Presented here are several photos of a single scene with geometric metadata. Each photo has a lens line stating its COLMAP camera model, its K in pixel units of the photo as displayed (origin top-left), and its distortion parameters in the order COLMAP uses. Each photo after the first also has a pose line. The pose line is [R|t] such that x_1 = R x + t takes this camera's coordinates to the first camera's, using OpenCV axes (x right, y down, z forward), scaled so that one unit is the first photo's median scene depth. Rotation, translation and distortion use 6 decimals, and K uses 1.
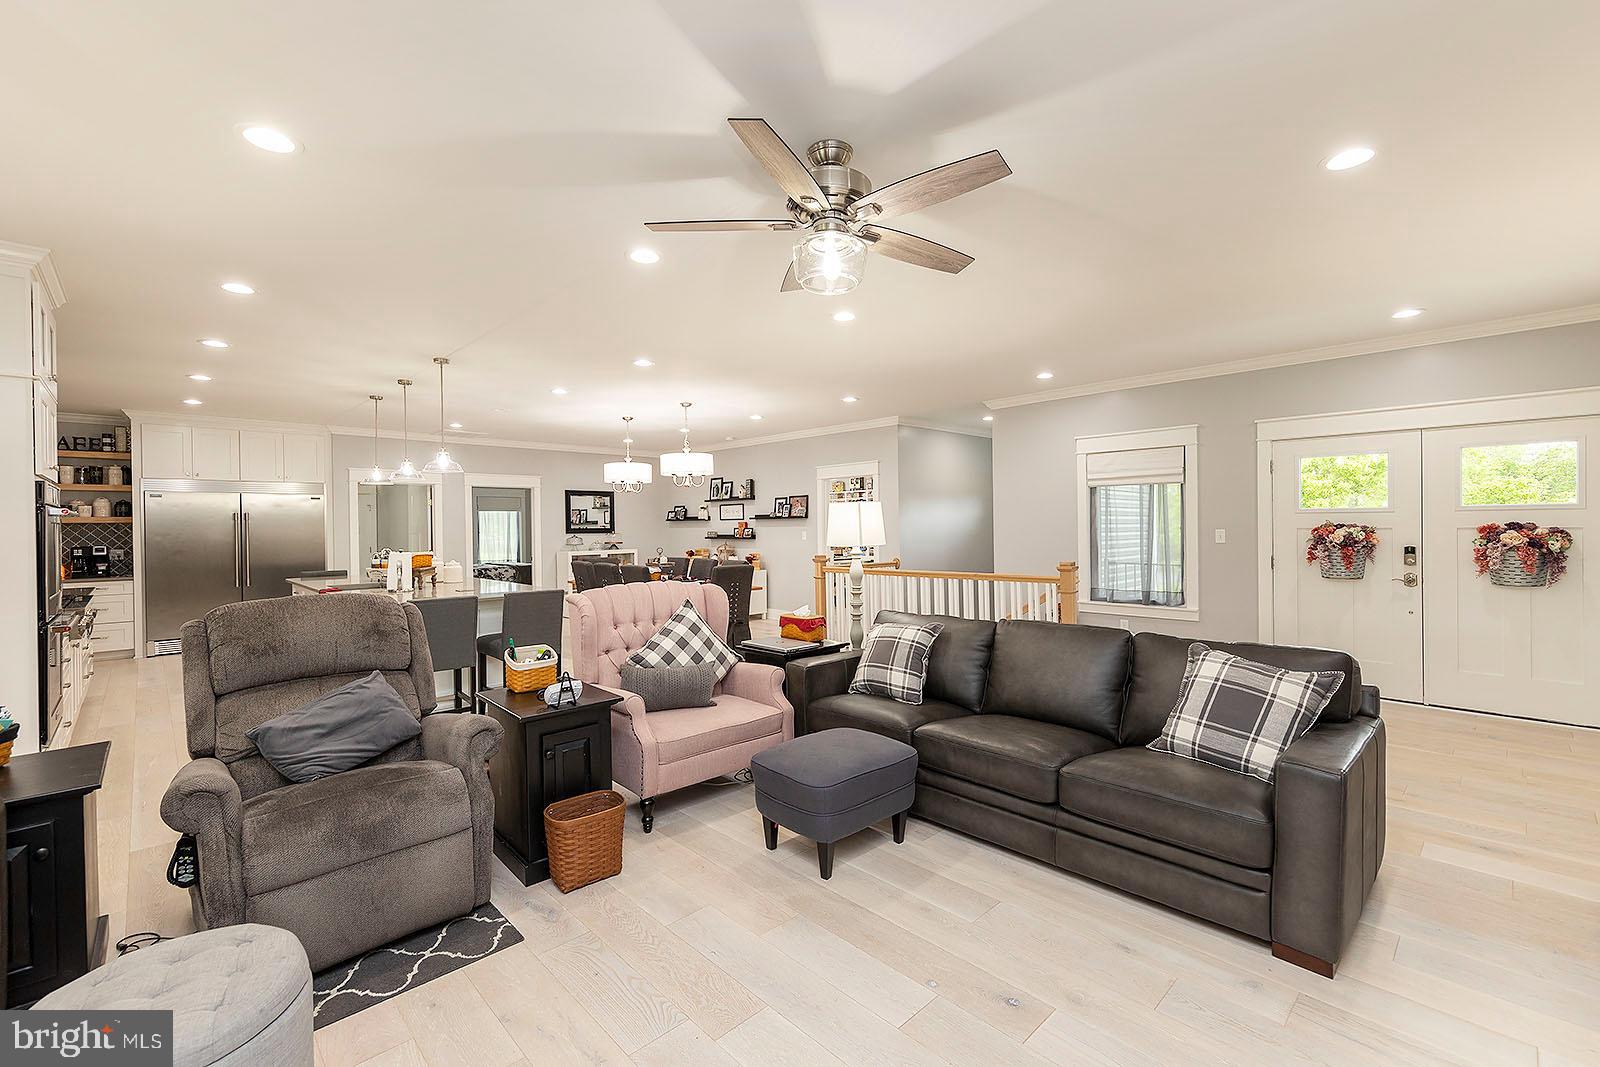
lens RADIAL K [[676.2, 0, 776.4], [0, 676.2, 527.7], [0, 0, 1]] dist [-0.000311, 0.000004]
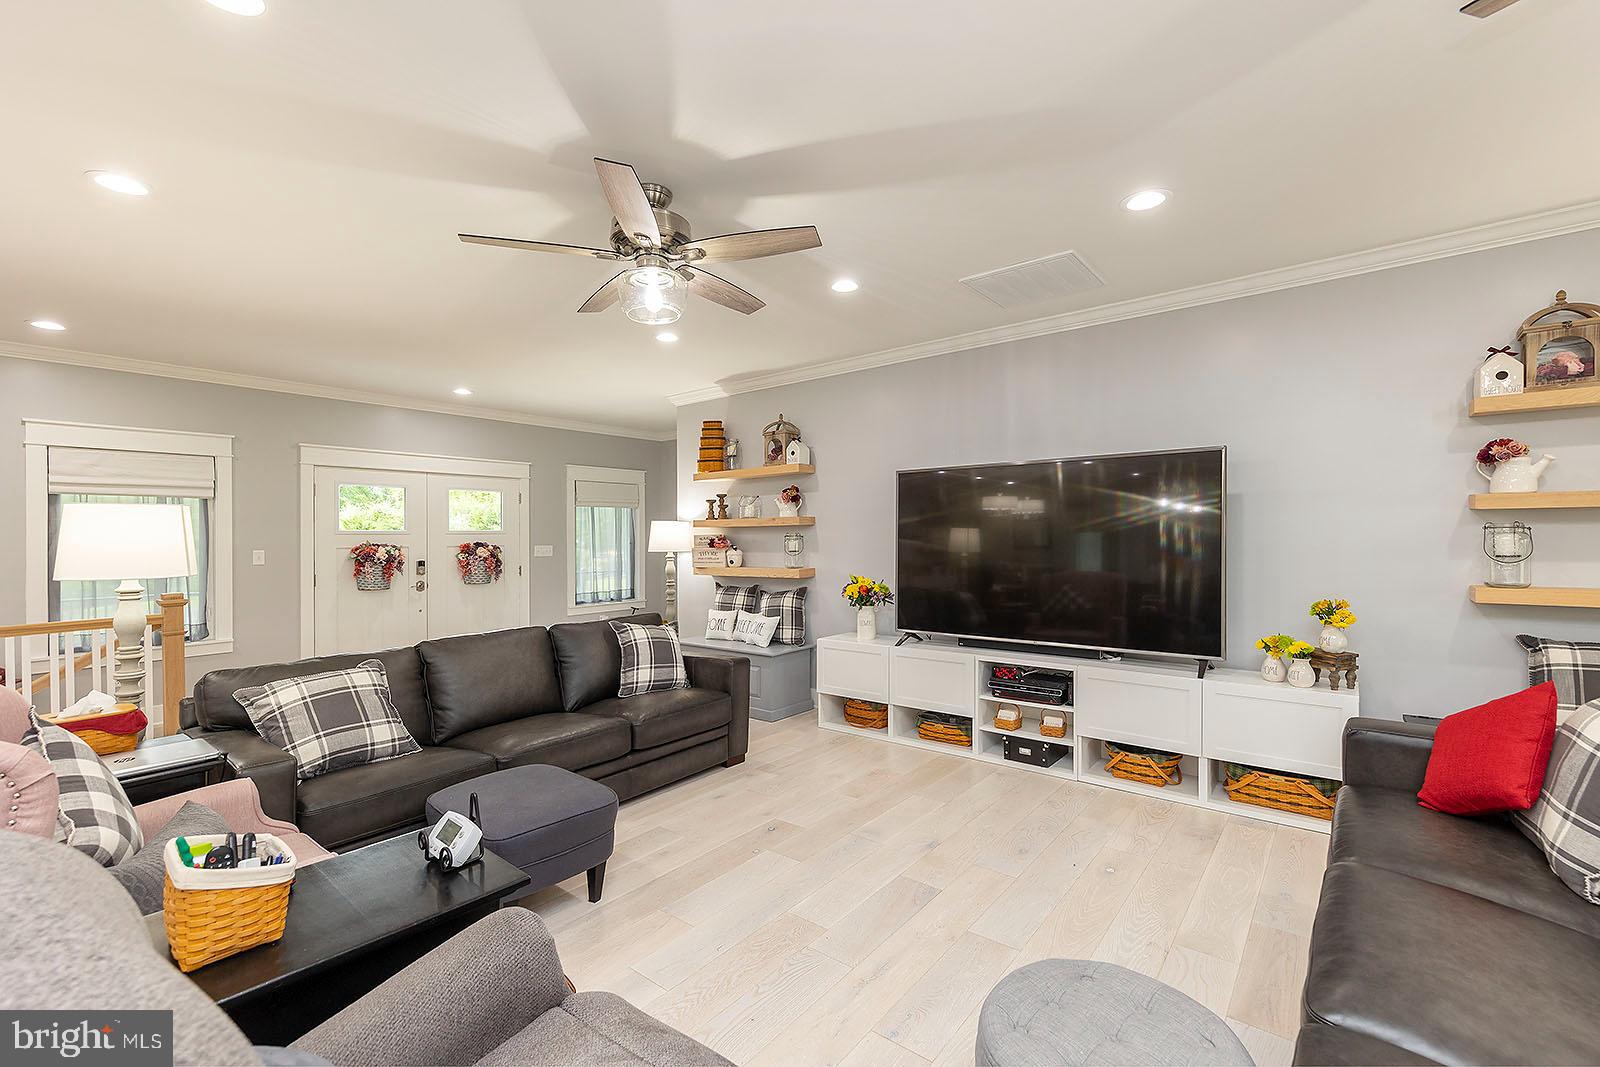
lens RADIAL K [[672.9, 0, 838.5], [0, 672.9, 523.8], [0, 0, 1]] dist [0.002361, 0.000265]
pose [[-0.185932, 0.030246, 0.982097, -0.313676], [0.016542, 0.999481, -0.027649, 0.003537], [-0.982423, 0.011105, -0.186336, 0.276265]]
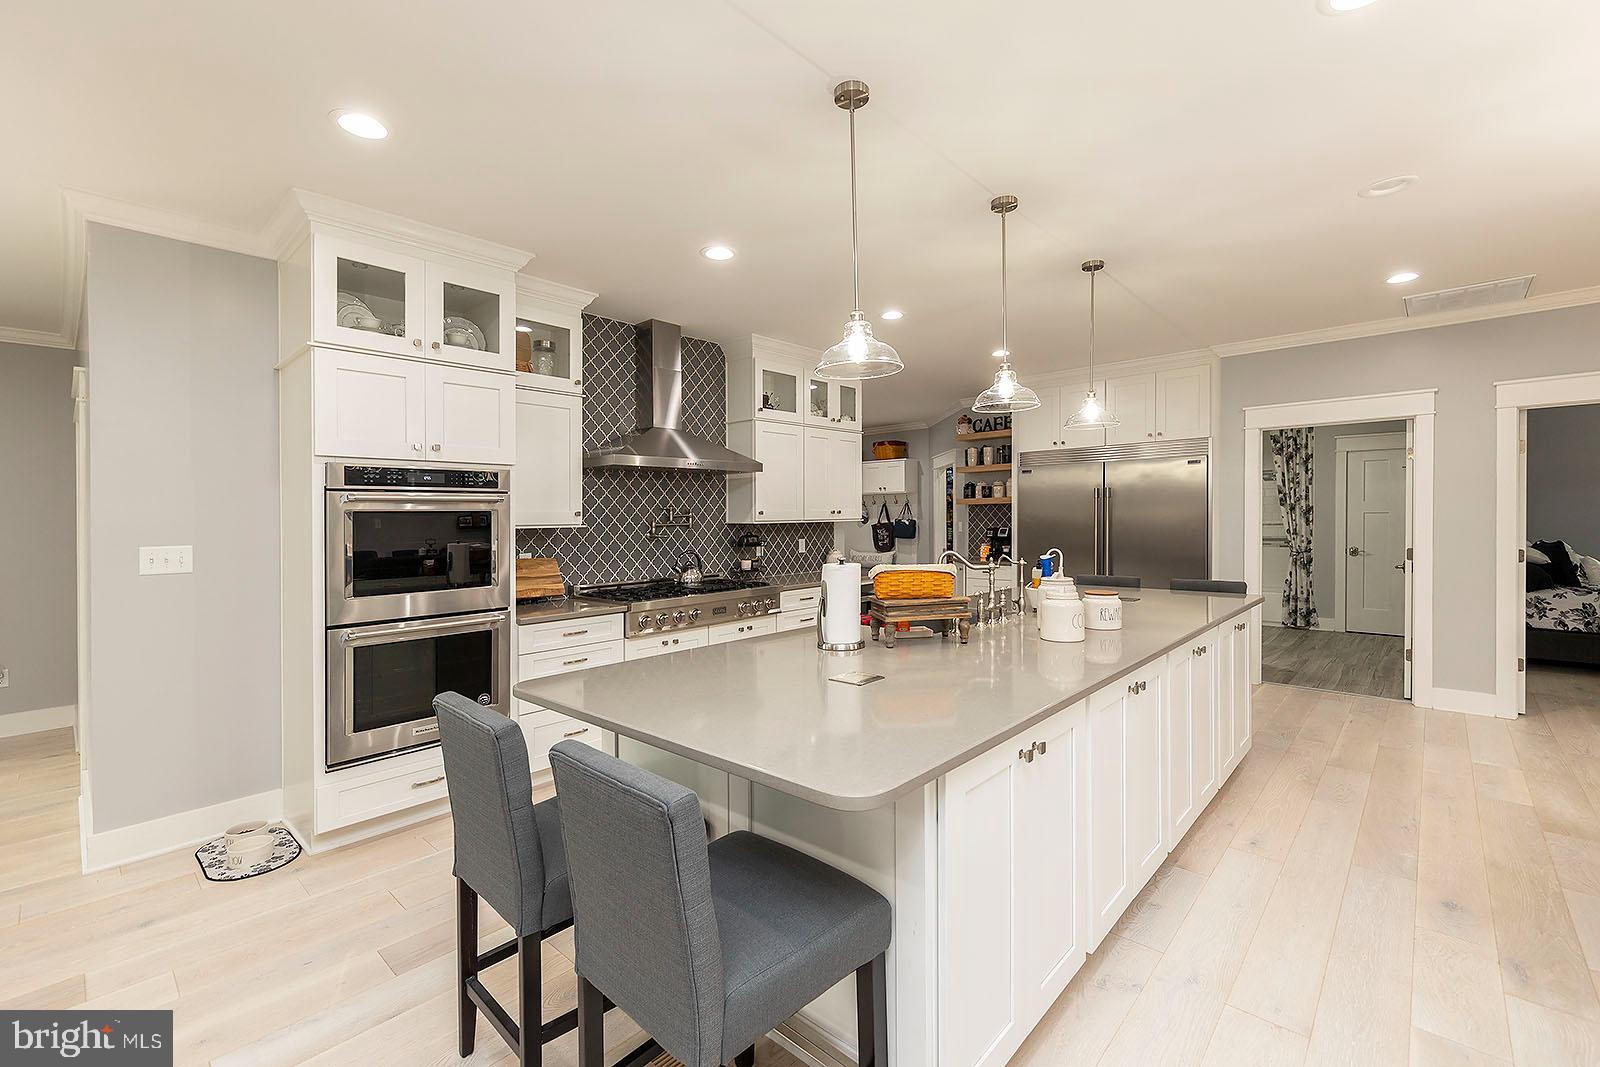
lens RADIAL K [[684.4, 0, 831.3], [0, 684.4, 540.9], [0, 0, 1]] dist [0.000457, -0.000007]
pose [[0.113844, 0.041086, -0.992649, -0.065137], [0.012216, 0.999011, 0.042751, 0.000865], [0.993424, -0.016993, 0.113230, 0.629967]]
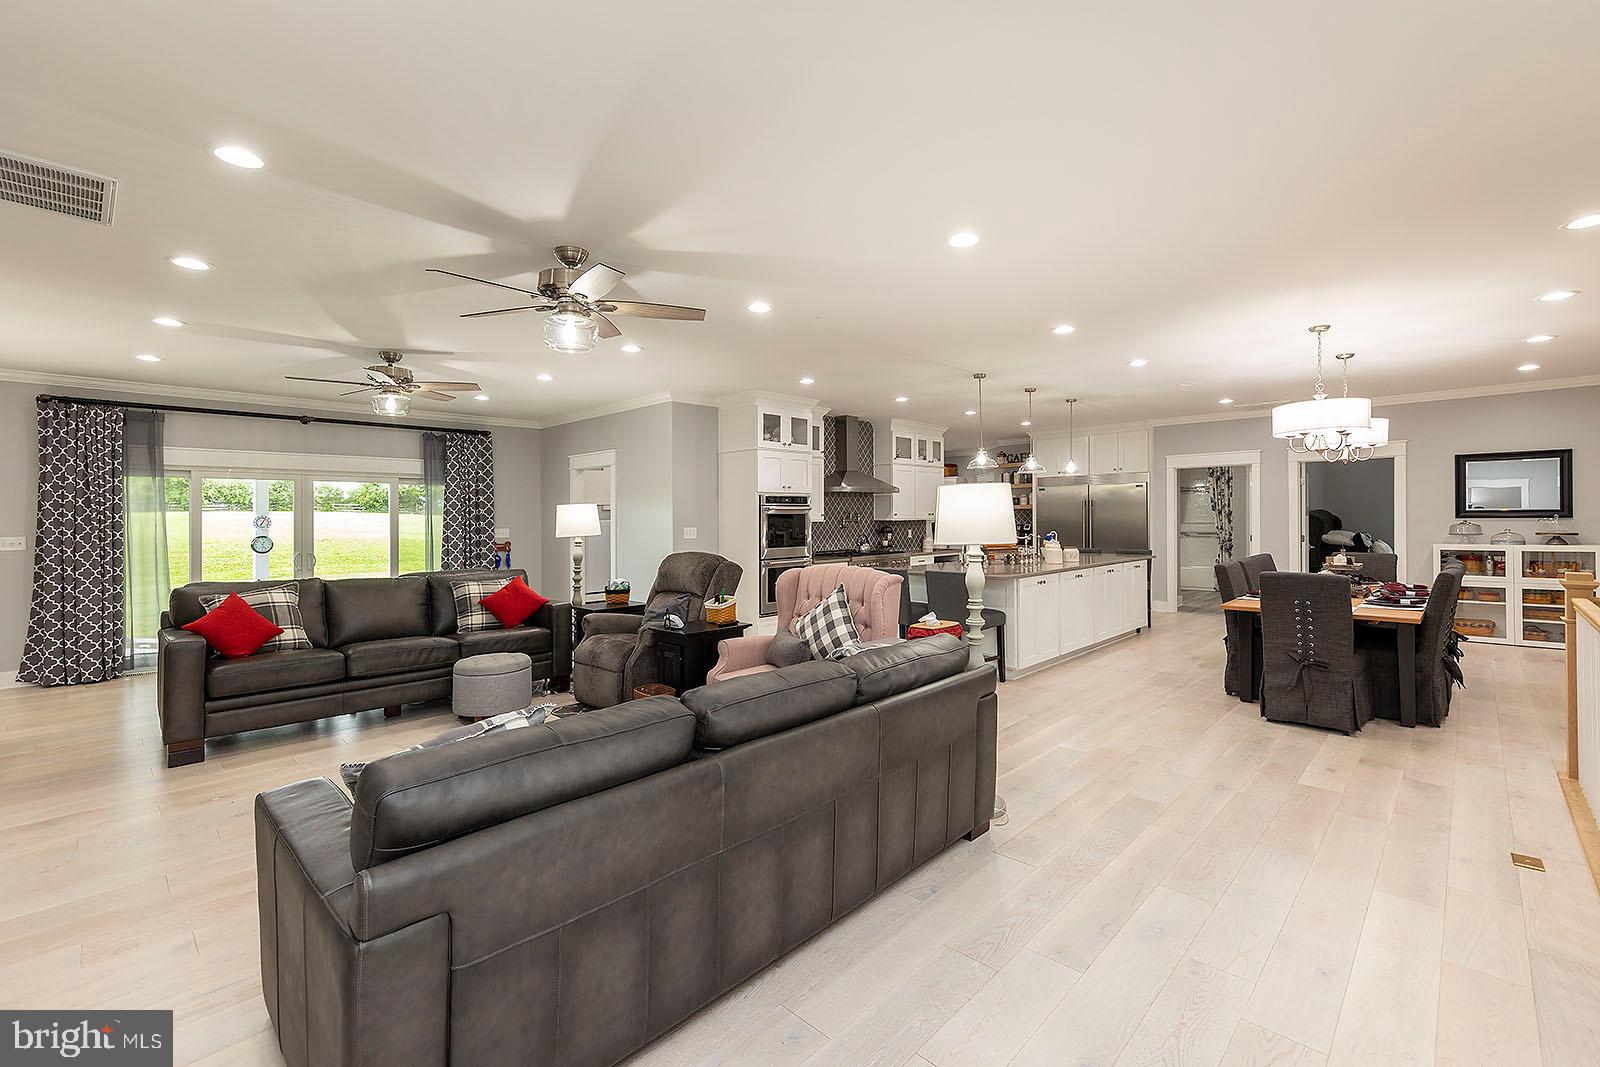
lens RADIAL K [[685.2, 0, 829.9], [0, 685.2, 527.2], [0, 0, 1]] dist [0.003108, 0.000397]
pose [[0.086912, 0.022240, -0.995968, 0.460613], [0.008564, 0.999697, 0.023070, -0.005326], [0.996179, -0.010534, 0.086695, 0.420636]]
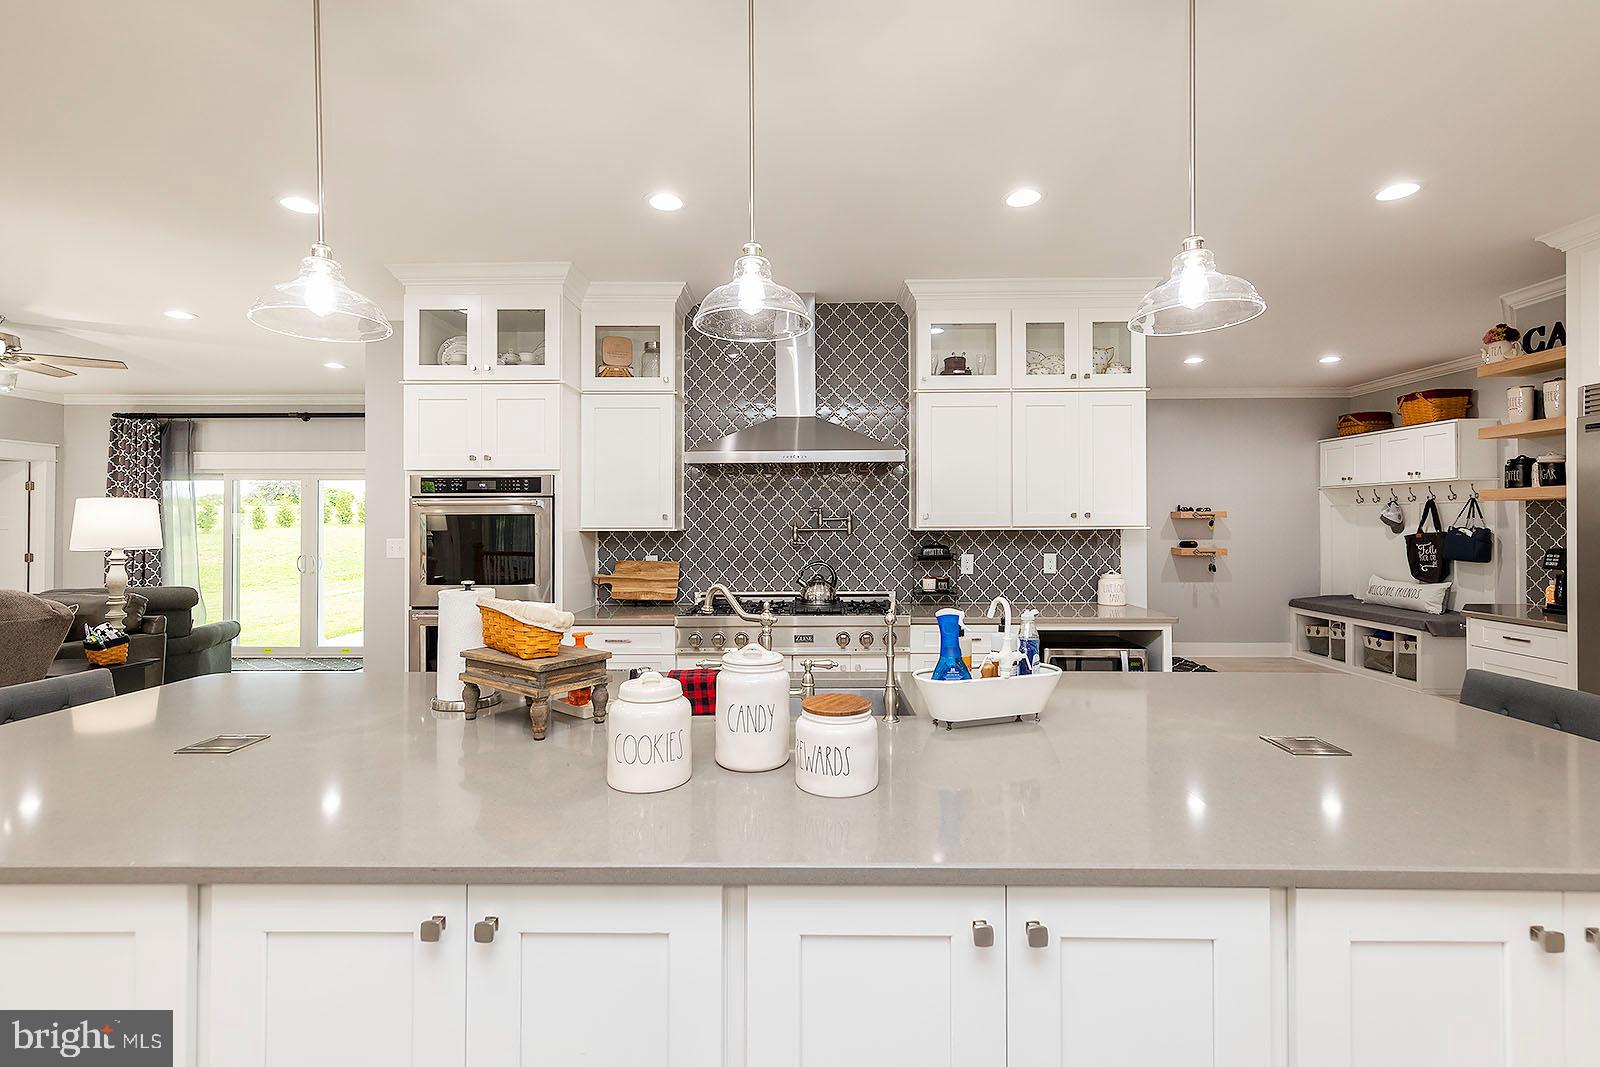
lens RADIAL K [[735.1, 0, 800.0], [0, 735.1, 533.5], [0, 0, 1]] dist [0.008350, 0.000125]
pose [[-0.682172, 0.020476, -0.730905, -0.274434], [0.007898, 0.999756, 0.020637, 0.001978], [0.731149, 0.008306, -0.682167, 0.926089]]
